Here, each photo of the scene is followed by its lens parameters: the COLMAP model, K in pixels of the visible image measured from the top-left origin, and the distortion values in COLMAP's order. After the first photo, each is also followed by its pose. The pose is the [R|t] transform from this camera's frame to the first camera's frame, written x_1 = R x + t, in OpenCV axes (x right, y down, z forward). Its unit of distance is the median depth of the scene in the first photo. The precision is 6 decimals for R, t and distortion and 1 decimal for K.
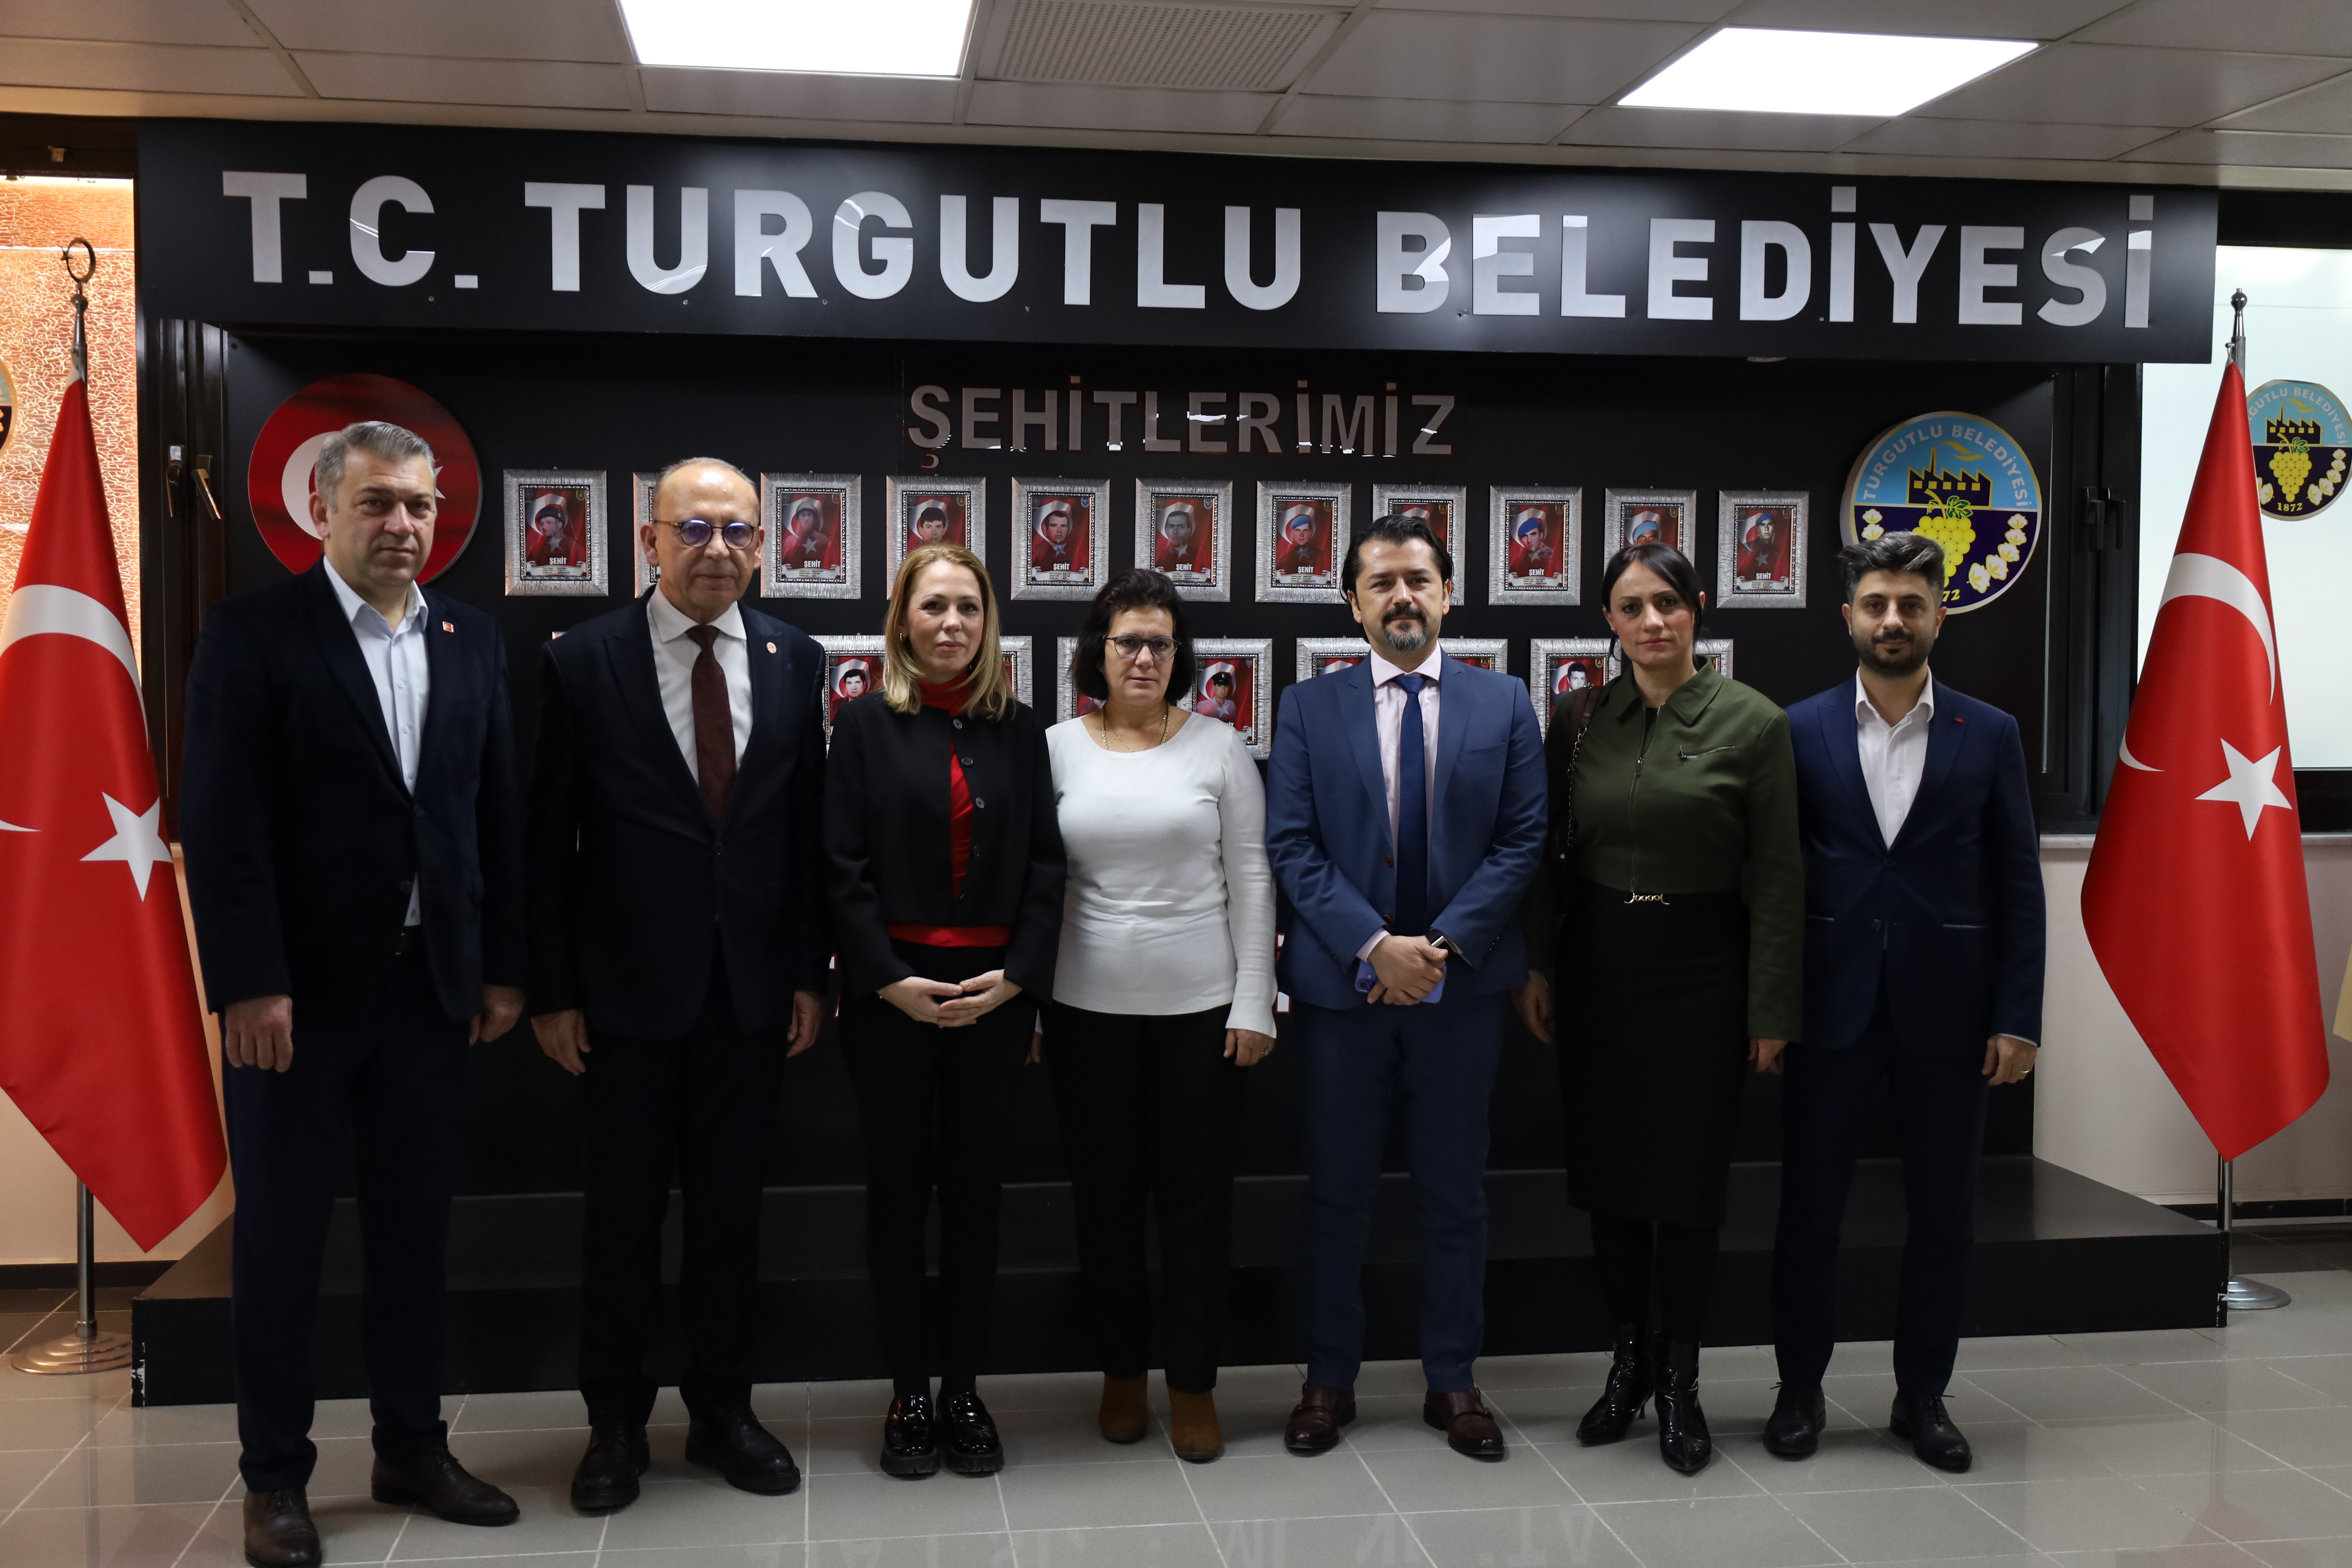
lens RADIAL K [[2462.3, 0, 1176.0], [0, 2462.3, 784.0], [0, 0, 1]] dist [-0.010331, 0.021051]
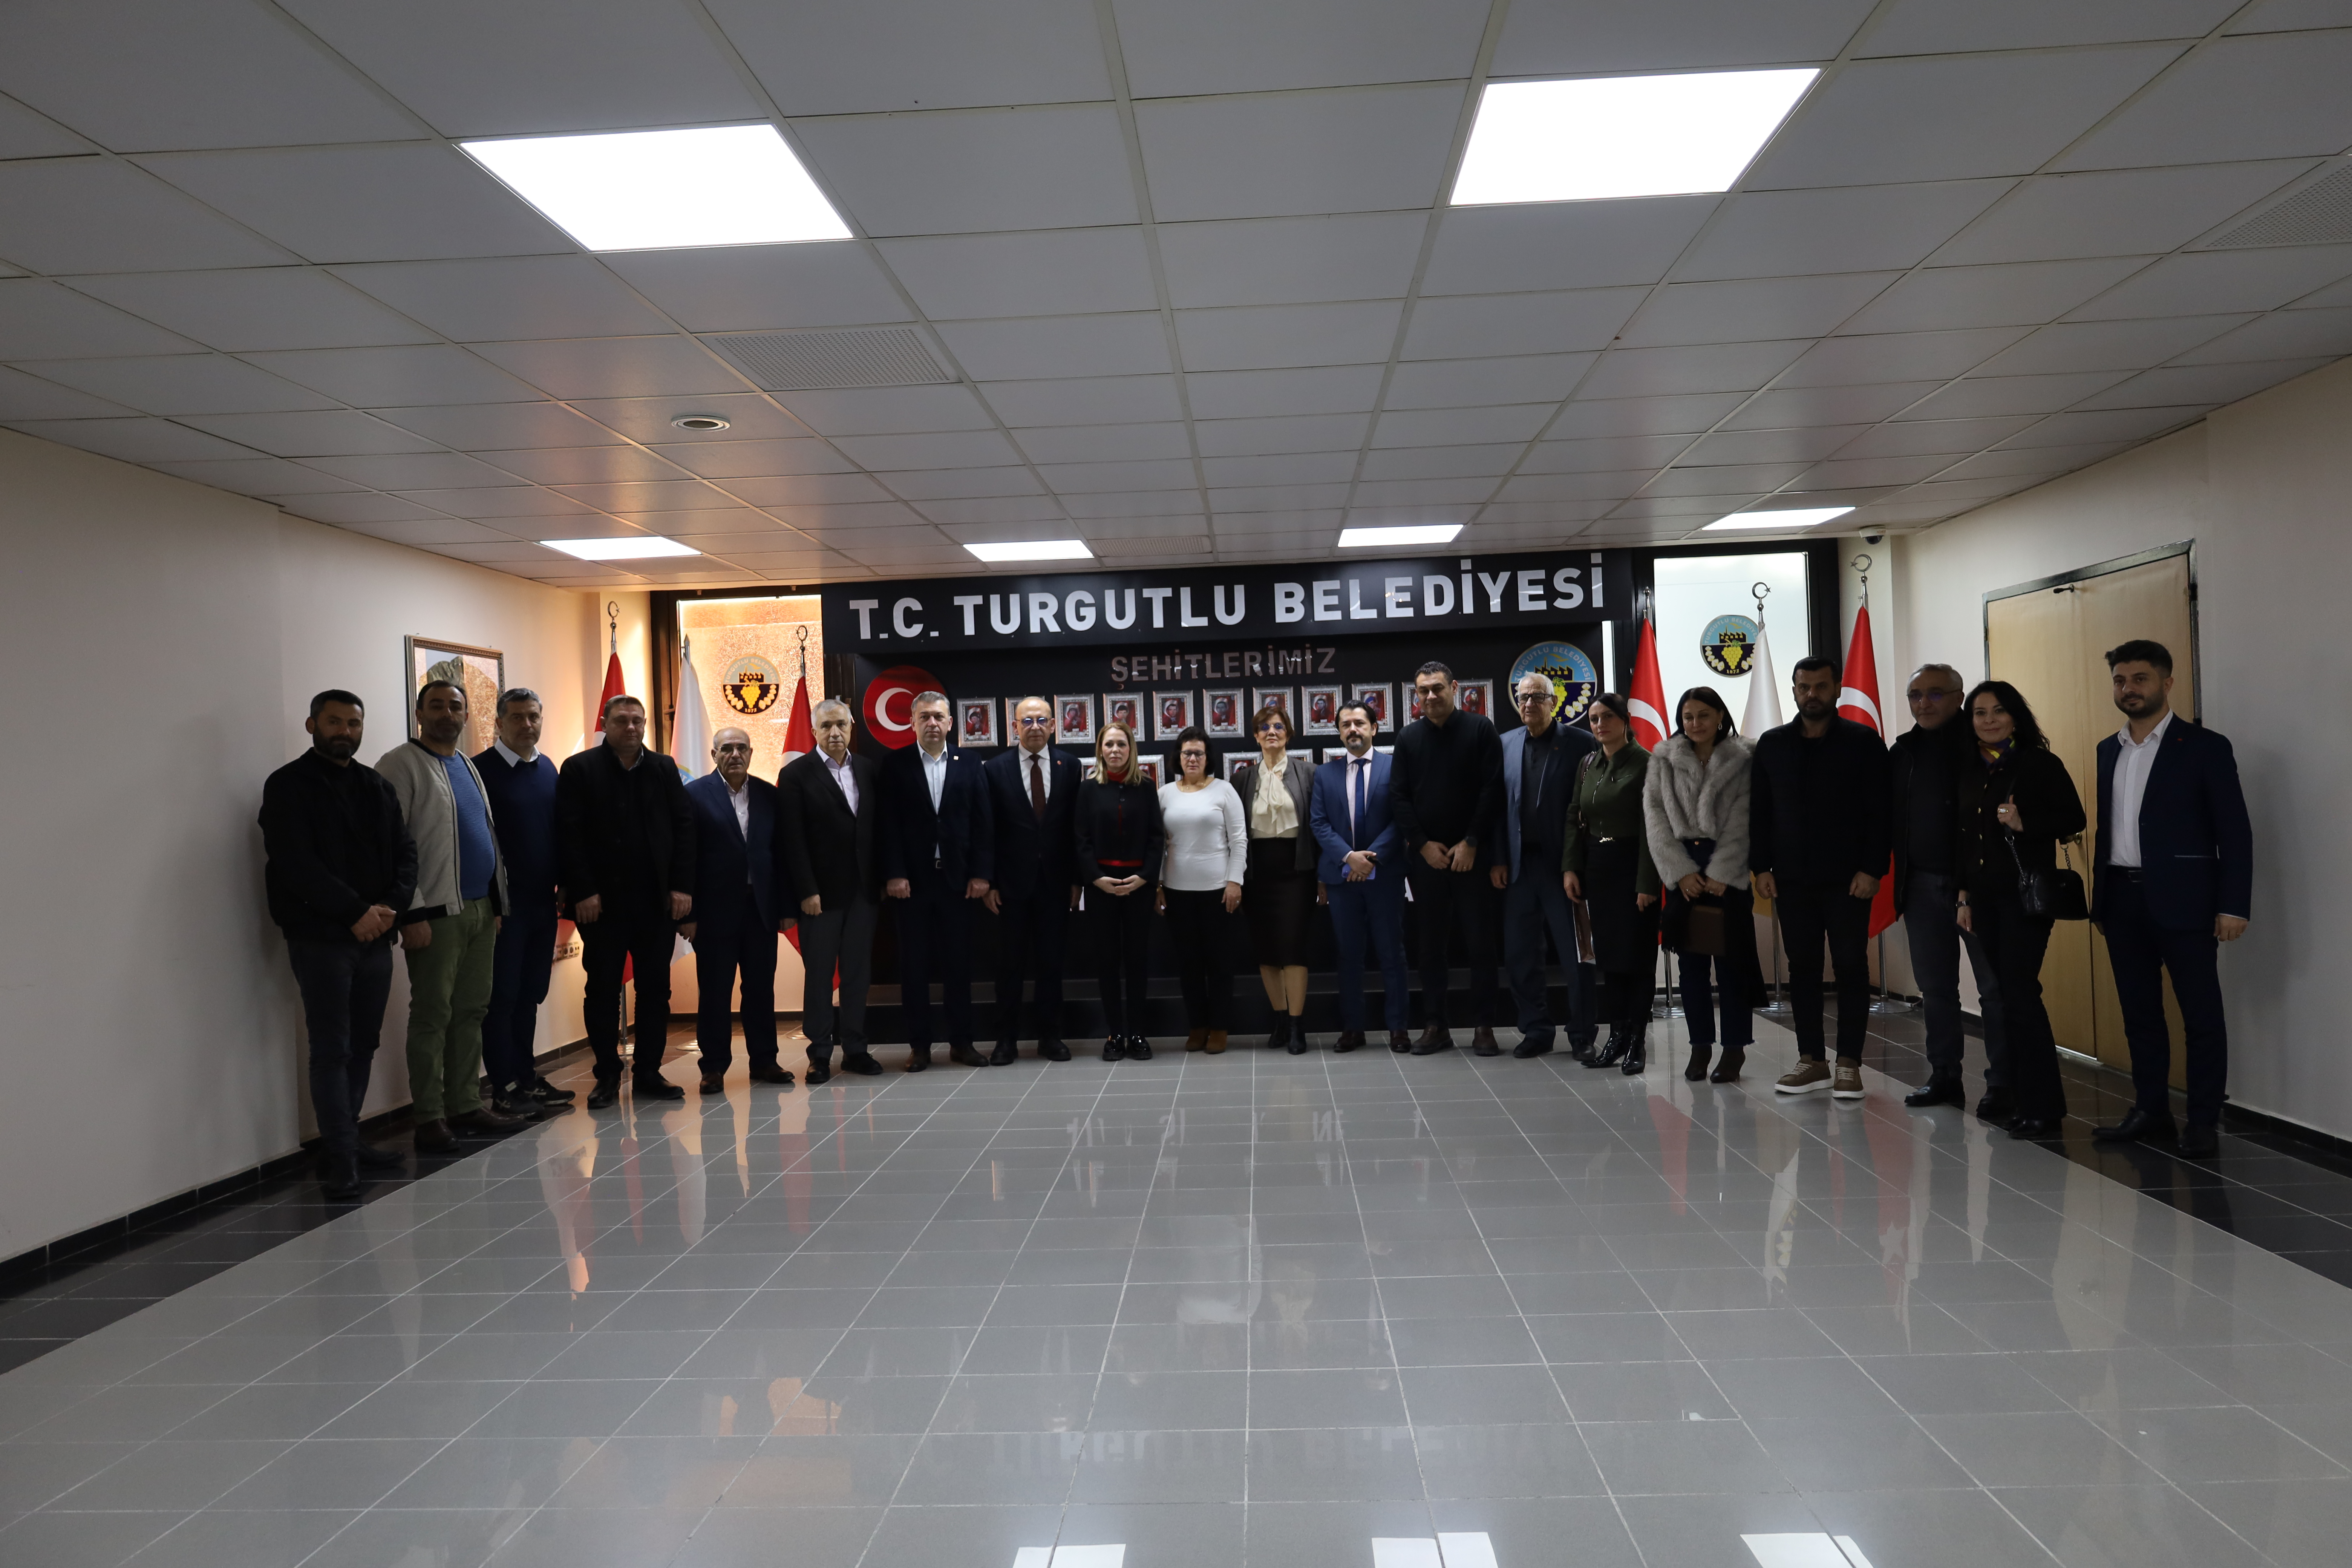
lens RADIAL K [[1621.2, 0, 1176.0], [0, 1621.2, 784.0], [0, 0, 1]] dist [0.000863, 0.000154]
pose [[0.979432, -0.039689, -0.197832, 0.301023], [0.031222, 0.998465, -0.045738, 0.049198], [0.199344, 0.038621, 0.979168, -0.653602]]
